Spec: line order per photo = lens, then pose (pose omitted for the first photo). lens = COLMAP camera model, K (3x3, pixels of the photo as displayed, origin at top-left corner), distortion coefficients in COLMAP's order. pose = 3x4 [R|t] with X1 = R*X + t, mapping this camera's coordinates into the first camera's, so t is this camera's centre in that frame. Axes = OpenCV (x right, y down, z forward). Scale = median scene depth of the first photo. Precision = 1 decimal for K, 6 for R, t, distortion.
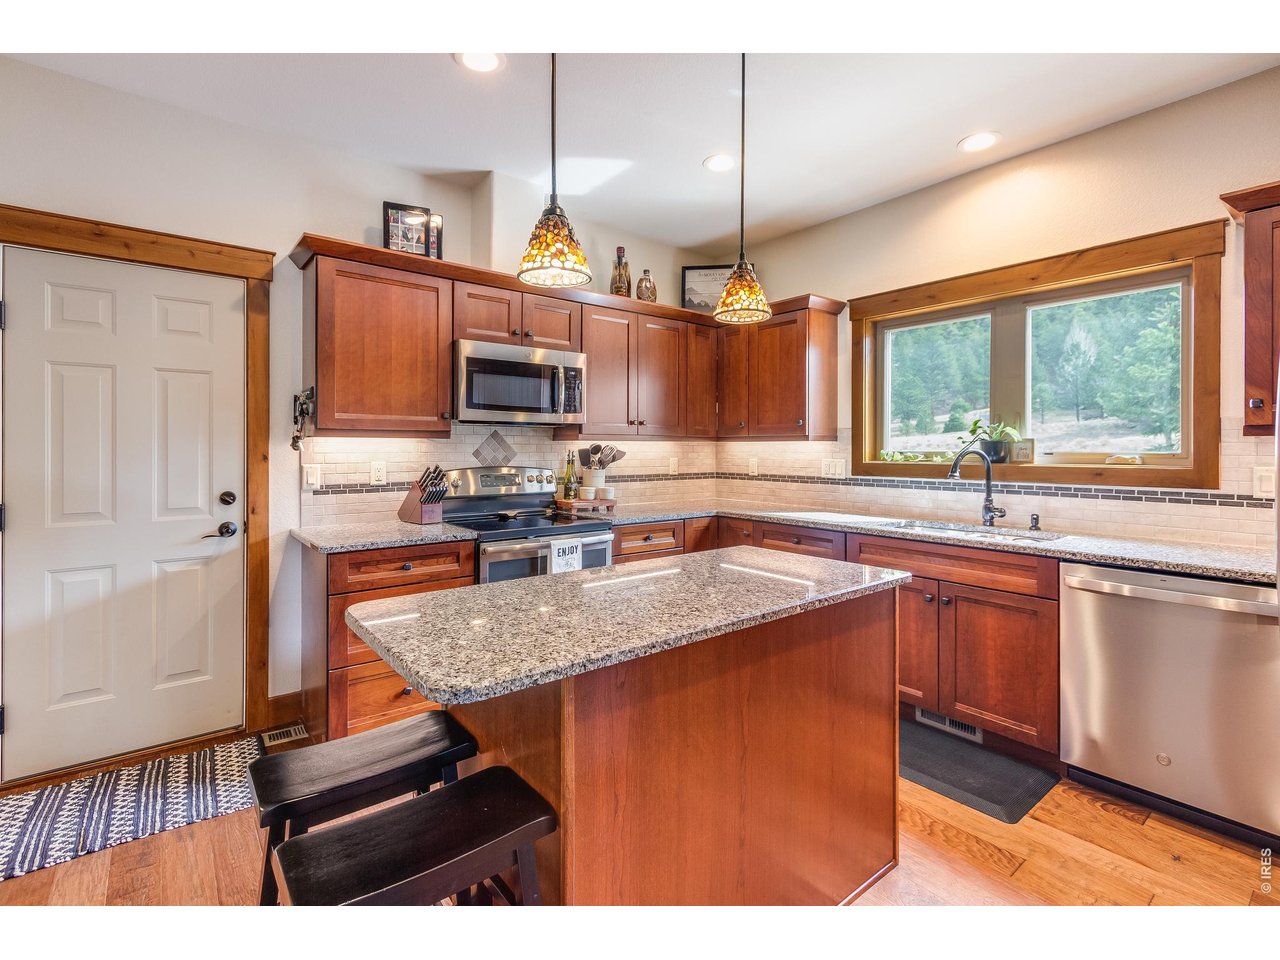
lens RADIAL K [[604.2, 0, 637.9], [0, 604.2, 450.4], [0, 0, 1]] dist [0.003238, 0.000348]
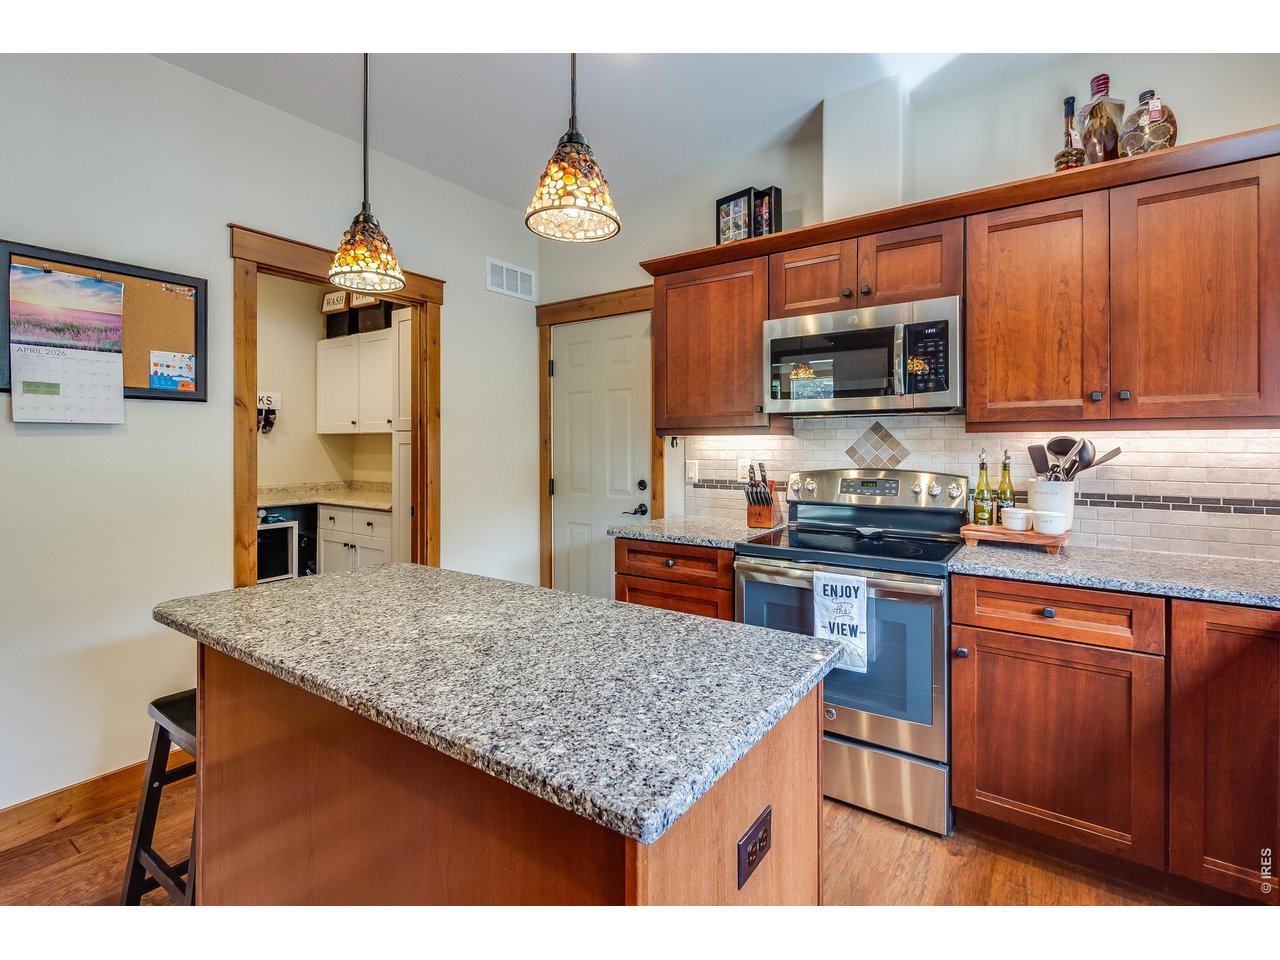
lens RADIAL K [[604.2, 0, 637.9], [0, 604.2, 450.4], [0, 0, 1]] dist [0.003238, 0.000348]
pose [[0.271793, 0.005151, -0.962342, 0.379788], [-0.000426, 0.999986, 0.005233, -0.000797], [0.962356, -0.001012, 0.271792, 0.446775]]
